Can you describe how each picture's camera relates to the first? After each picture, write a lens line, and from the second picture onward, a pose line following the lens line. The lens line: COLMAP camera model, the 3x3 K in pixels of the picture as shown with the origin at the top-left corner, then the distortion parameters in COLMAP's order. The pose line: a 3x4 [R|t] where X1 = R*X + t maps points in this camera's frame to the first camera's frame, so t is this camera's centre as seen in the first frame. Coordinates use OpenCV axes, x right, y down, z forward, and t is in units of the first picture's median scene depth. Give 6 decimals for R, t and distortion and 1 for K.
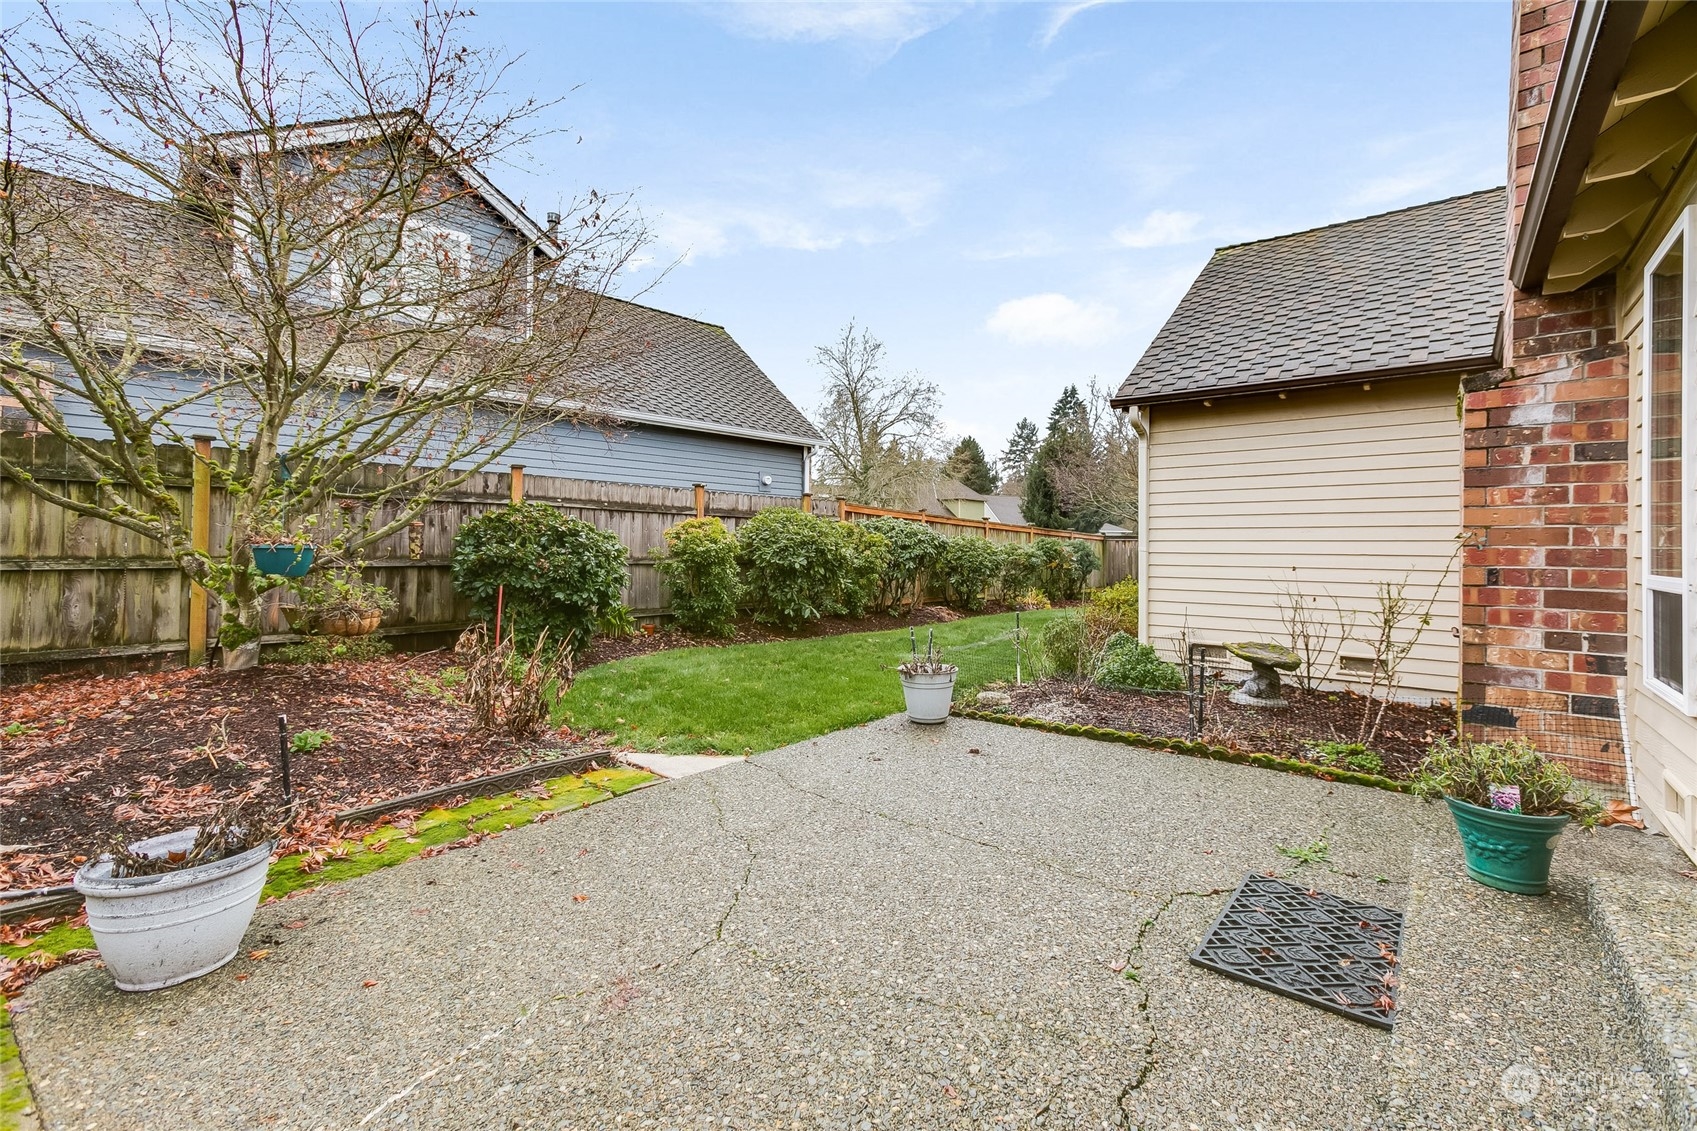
lens RADIAL K [[755.0, 0, 851.0], [0, 755.0, 555.8], [0, 0, 1]] dist [-0.000698, 0.003219]
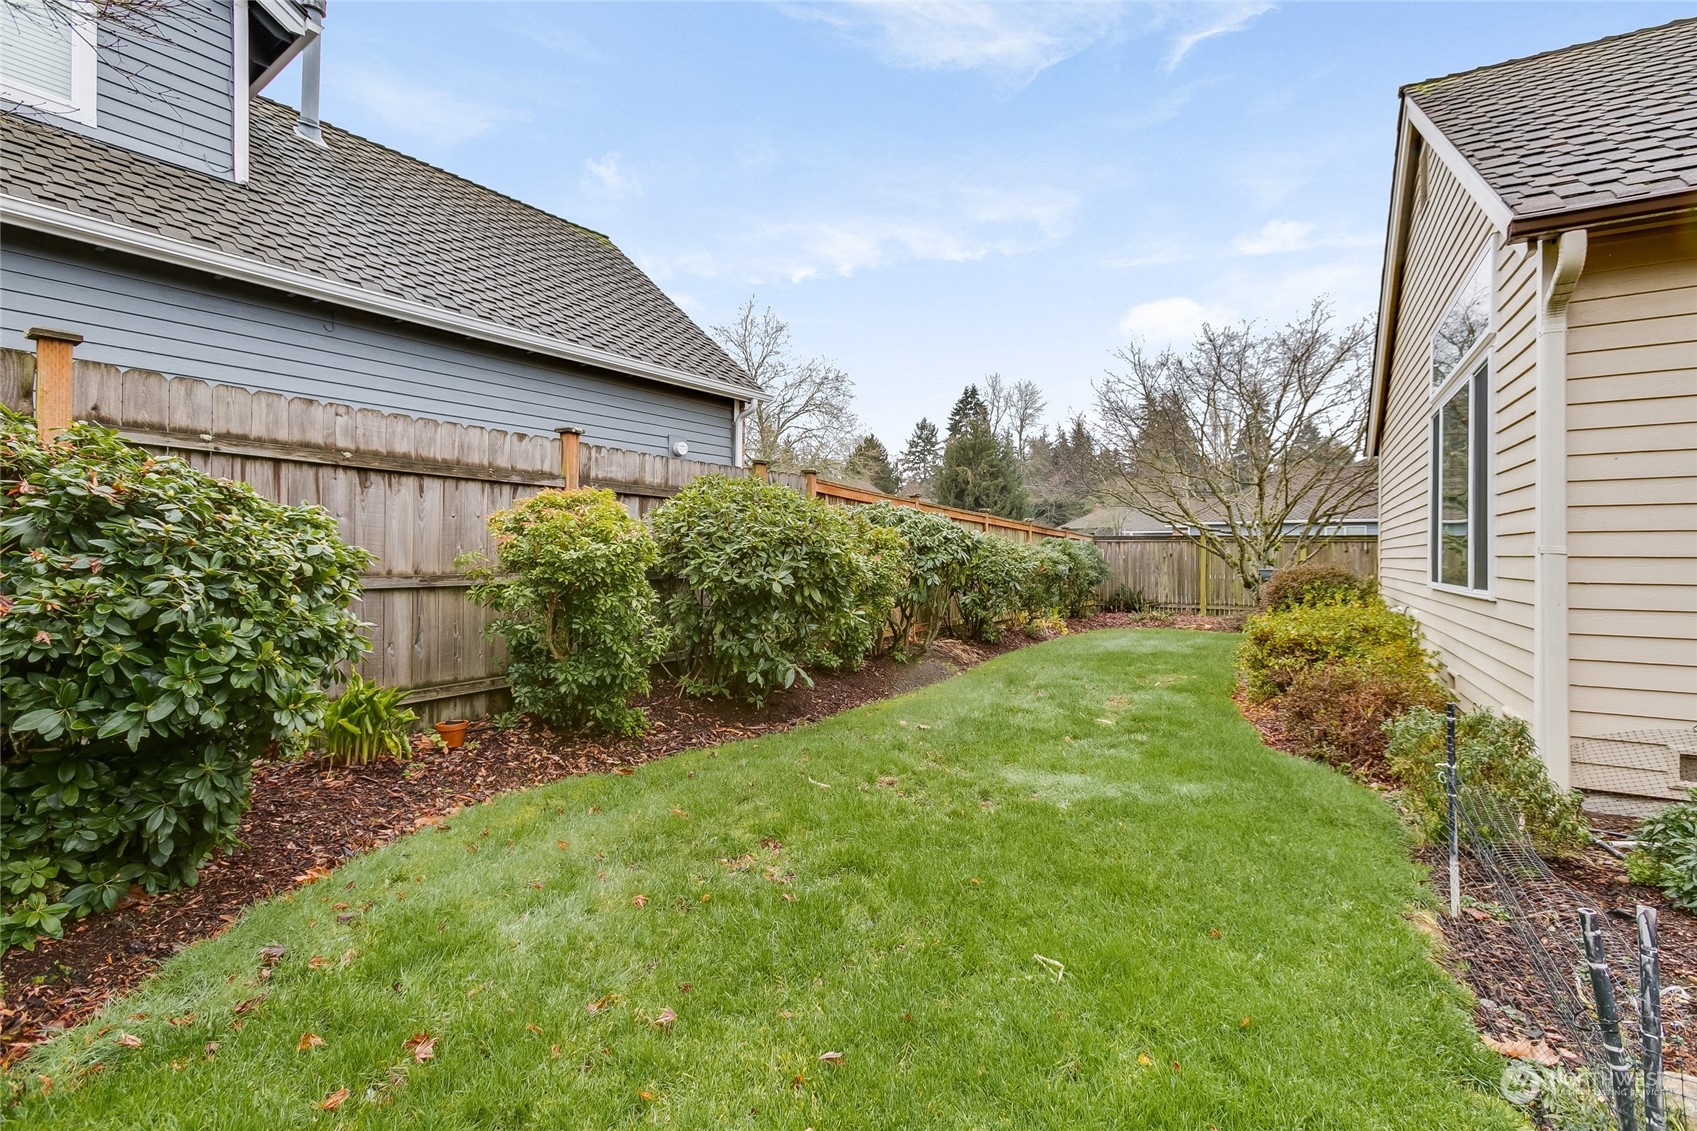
lens RADIAL K [[755.0, 0, 847.9], [0, 755.0, 557.9], [0, 0, 1]] dist [-0.000698, 0.003219]
pose [[0.989035, -0.006746, 0.147529, -0.091629], [0.007403, 0.999965, -0.003907, -0.003696], [-0.147497, 0.004956, 0.989050, 0.474324]]
